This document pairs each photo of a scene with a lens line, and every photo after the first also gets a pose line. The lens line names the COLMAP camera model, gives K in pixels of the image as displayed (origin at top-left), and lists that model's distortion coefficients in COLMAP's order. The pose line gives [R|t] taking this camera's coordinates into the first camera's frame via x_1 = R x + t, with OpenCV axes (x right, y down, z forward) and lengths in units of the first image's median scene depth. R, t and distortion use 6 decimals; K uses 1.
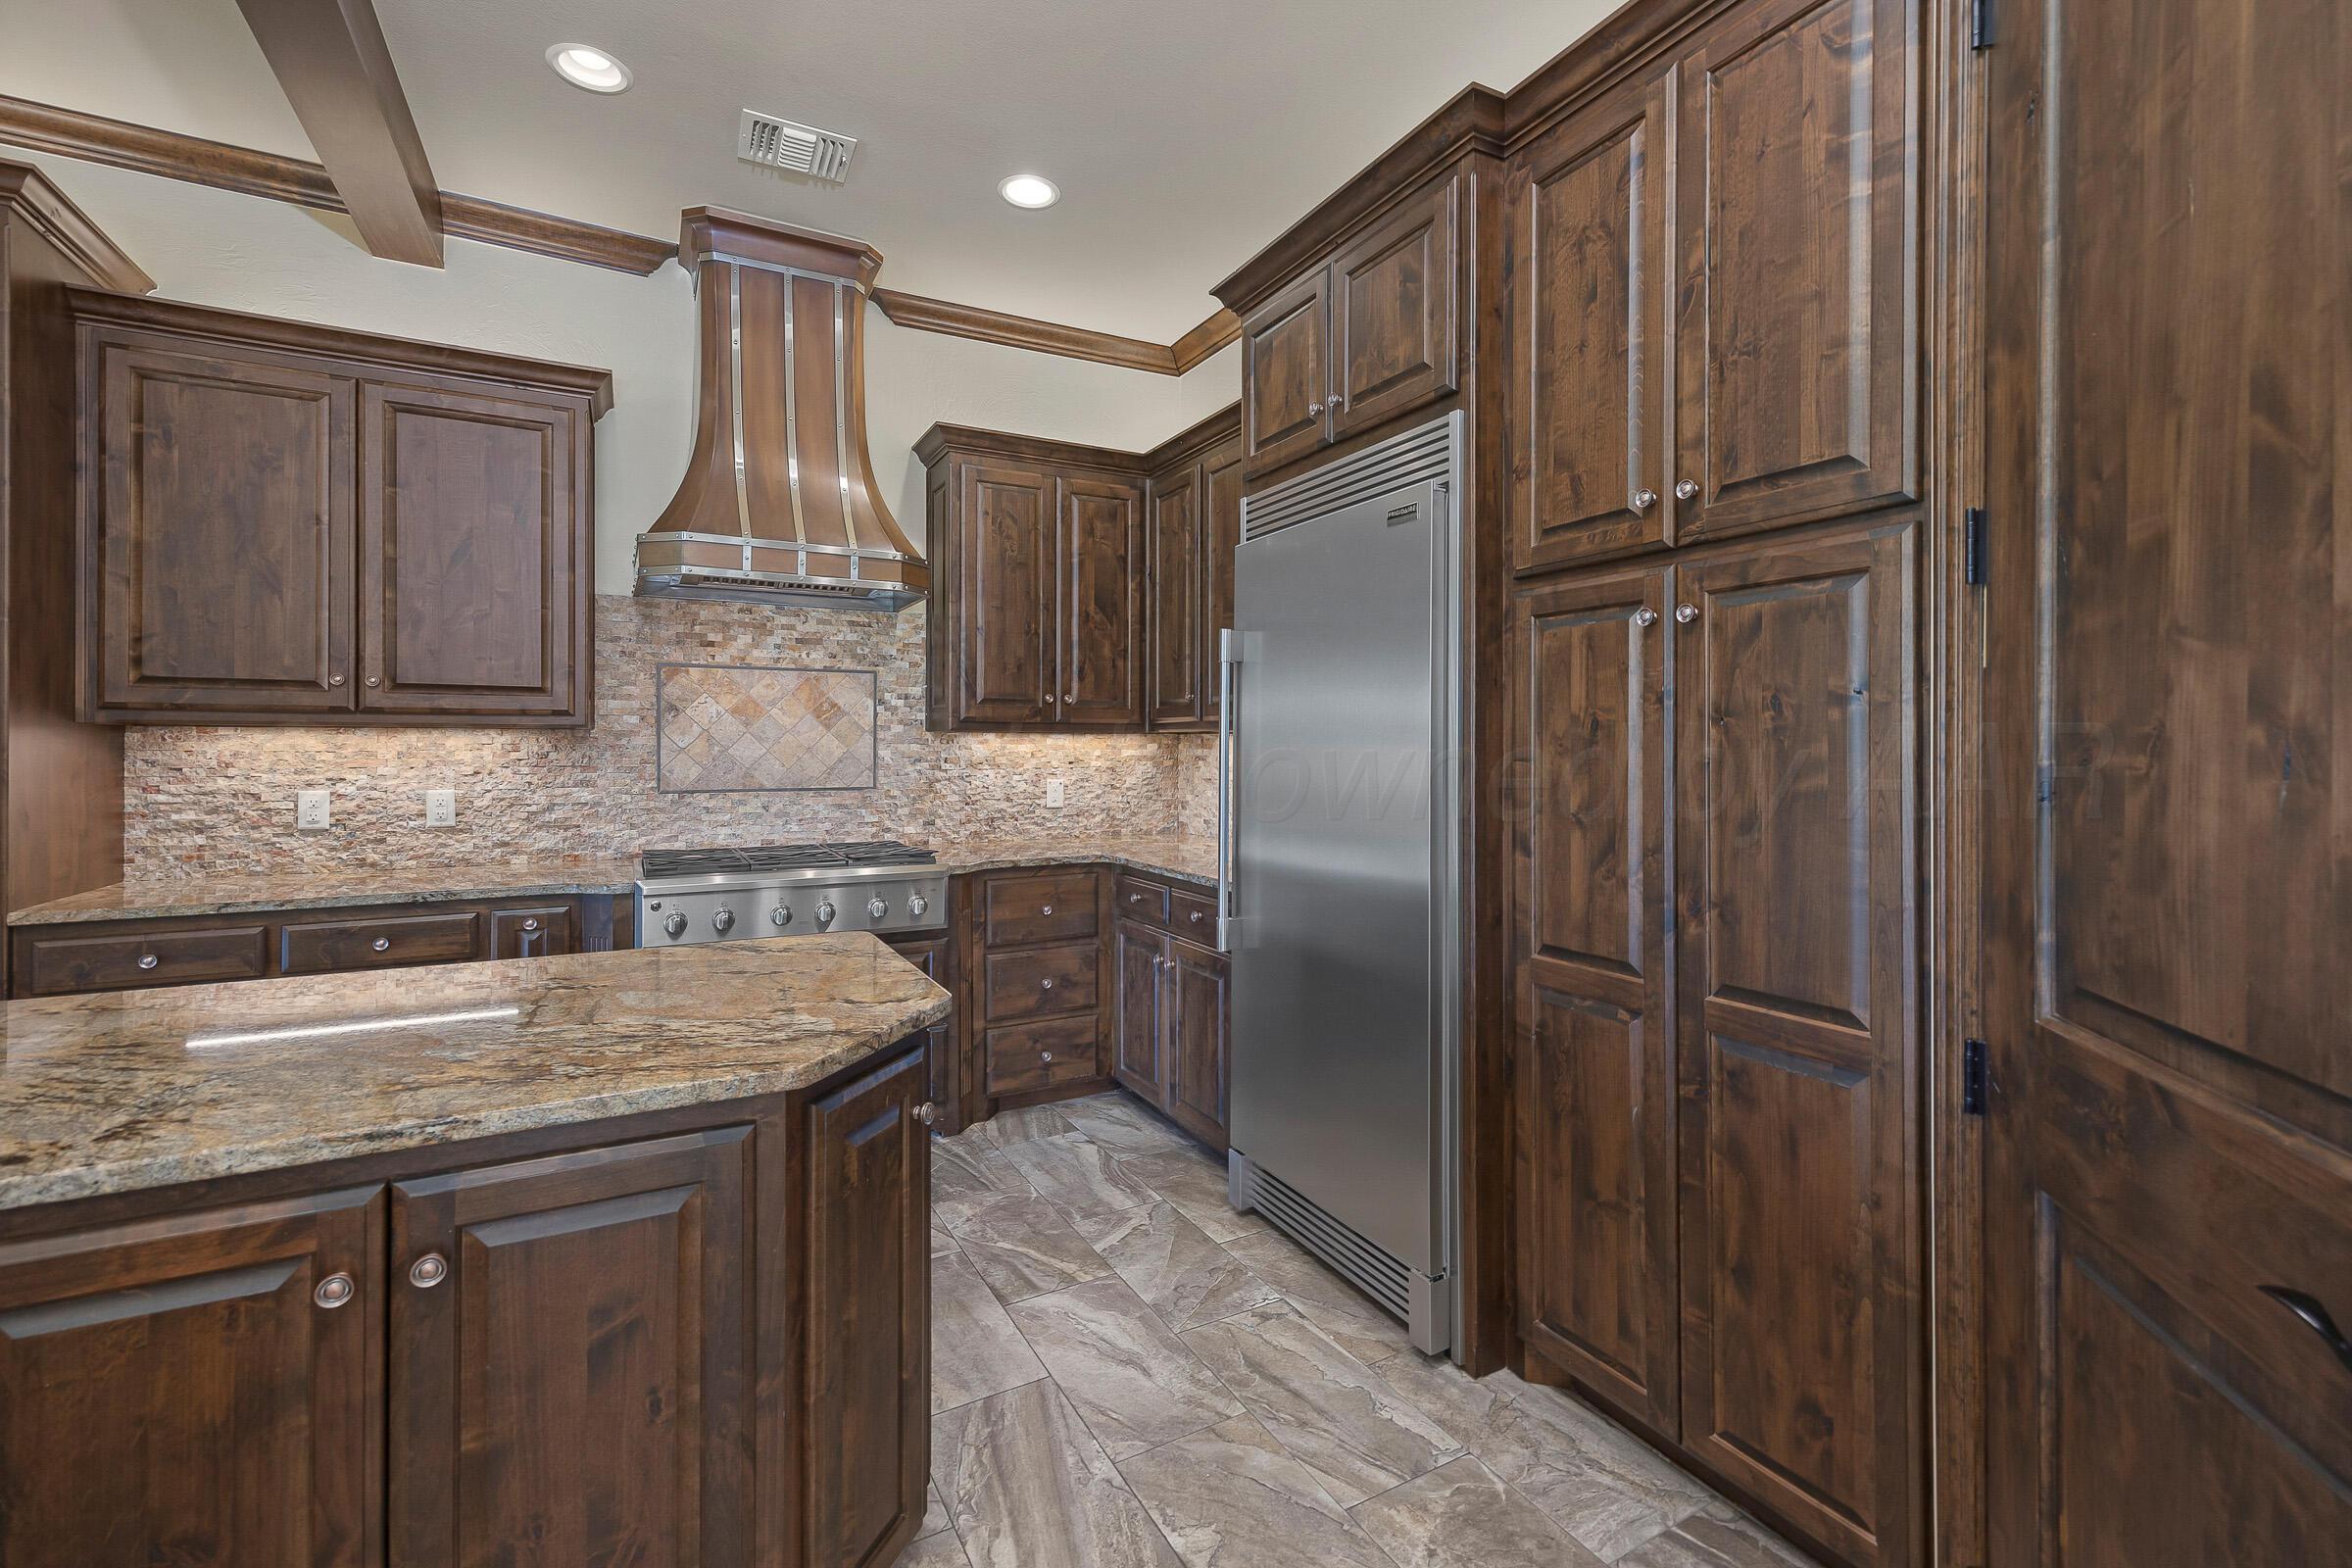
lens RADIAL K [[1015.3, 0, 1176.7], [0, 1015.3, 743.5], [0, 0, 1]] dist [0.013185, -0.004483]
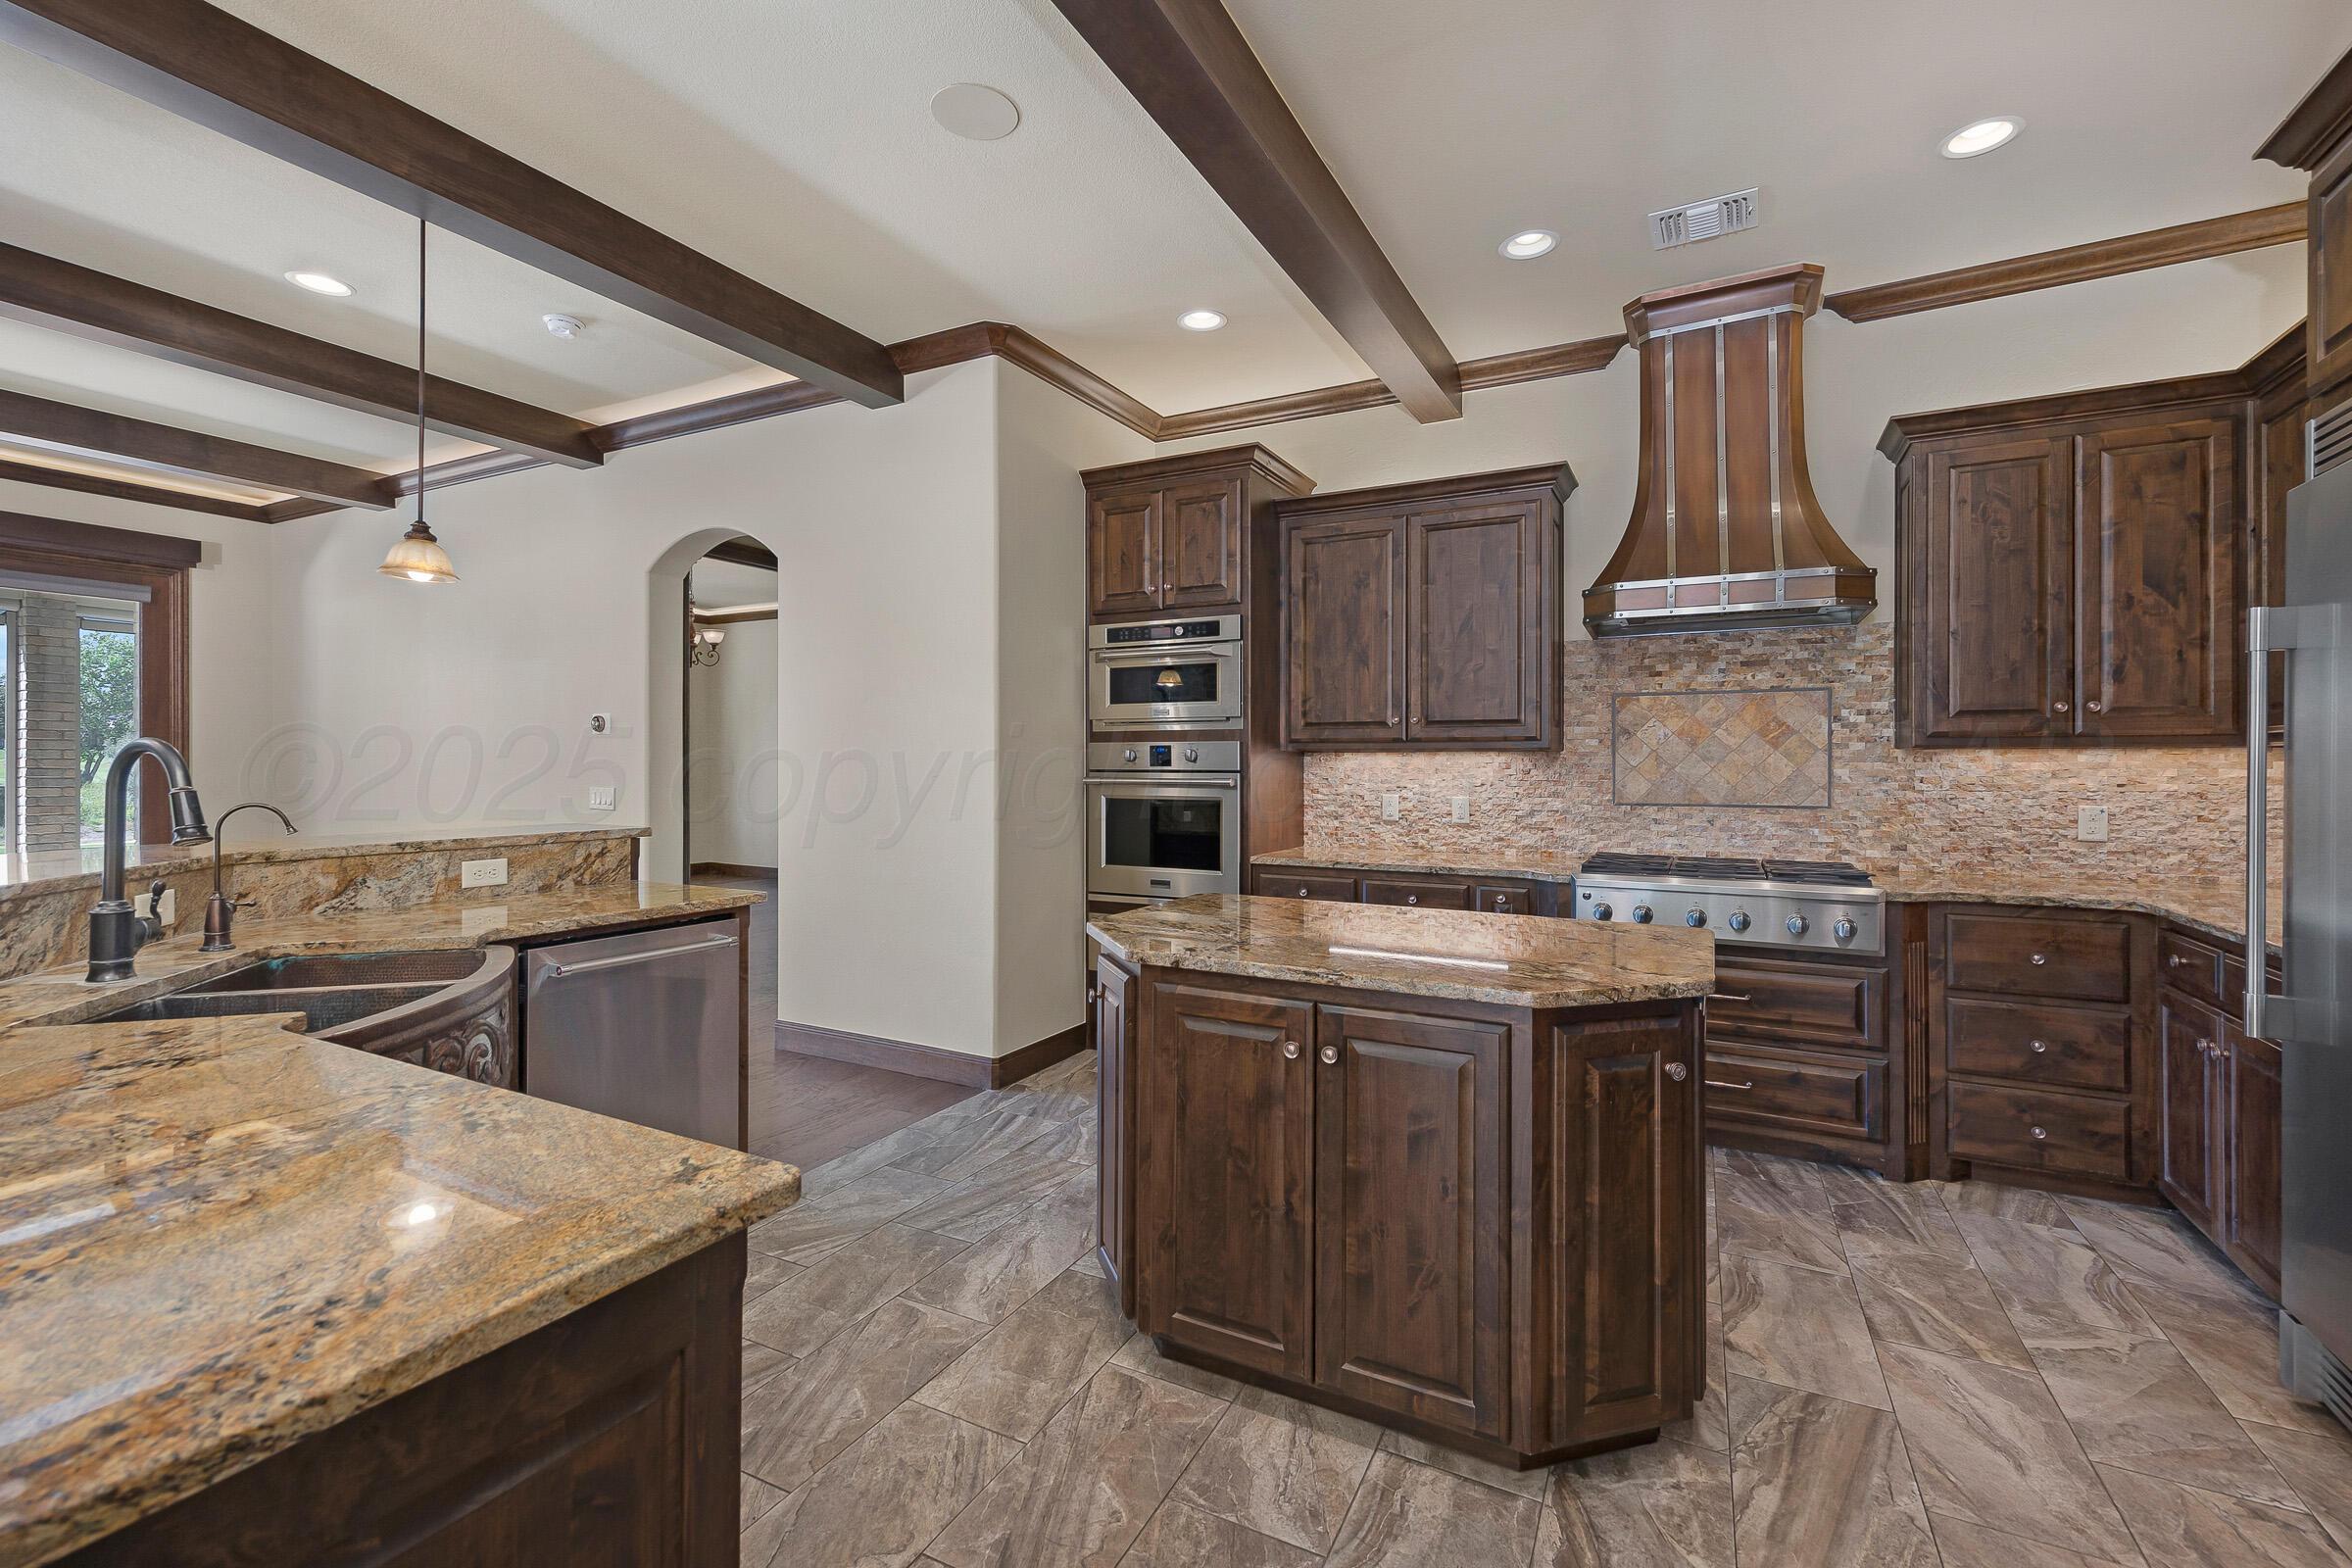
lens RADIAL K [[998.1, 0, 1167.2], [0, 998.1, 763.4], [0, 0, 1]] dist [0.003897, 0.000116]
pose [[0.542783, -0.001933, -0.839871, 0.182068], [0.000899, 0.999998, -0.001721, 0.002632], [0.839873, 0.000179, 0.542784, -0.058287]]
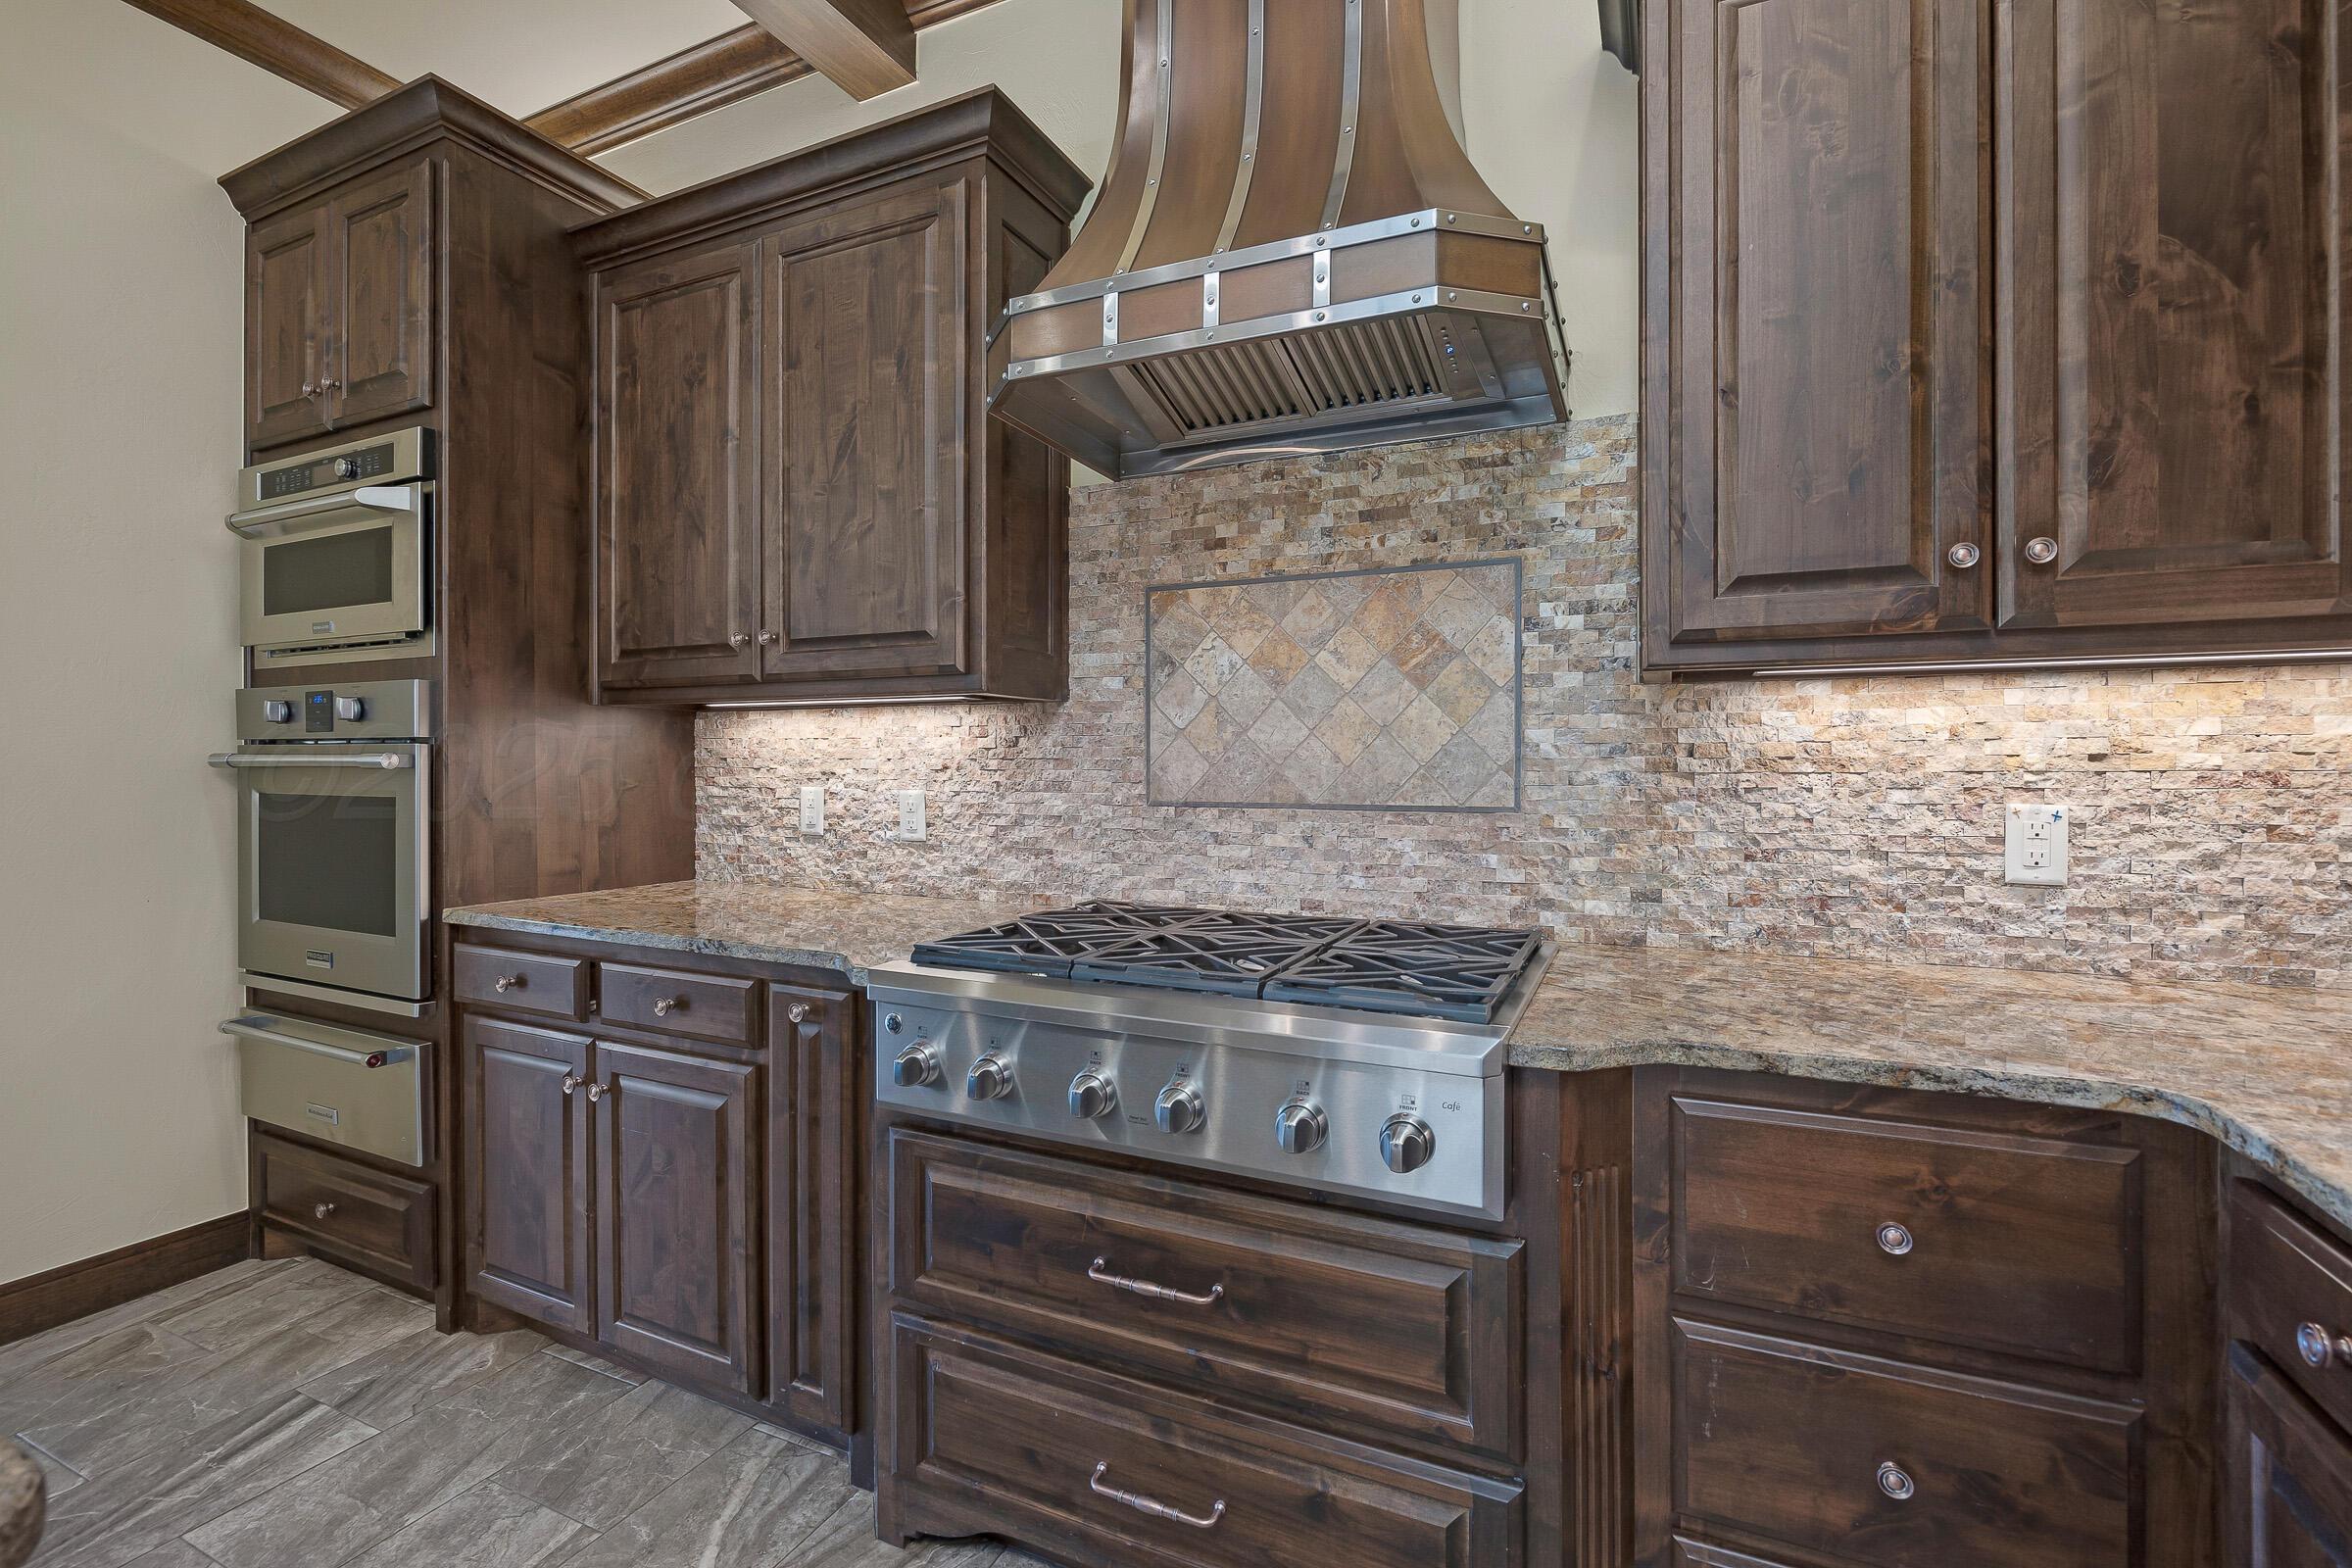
lens RADIAL K [[1043.9, 0, 1169.6], [0, 1043.9, 762.7], [0, 0, 1]] dist [-0.015675, 0.004055]
pose [[0.589816, -0.001995, -0.807536, -0.007896], [0.000797, 0.999998, -0.001888, 0.025684], [0.807538, 0.000470, 0.589816, 0.662164]]
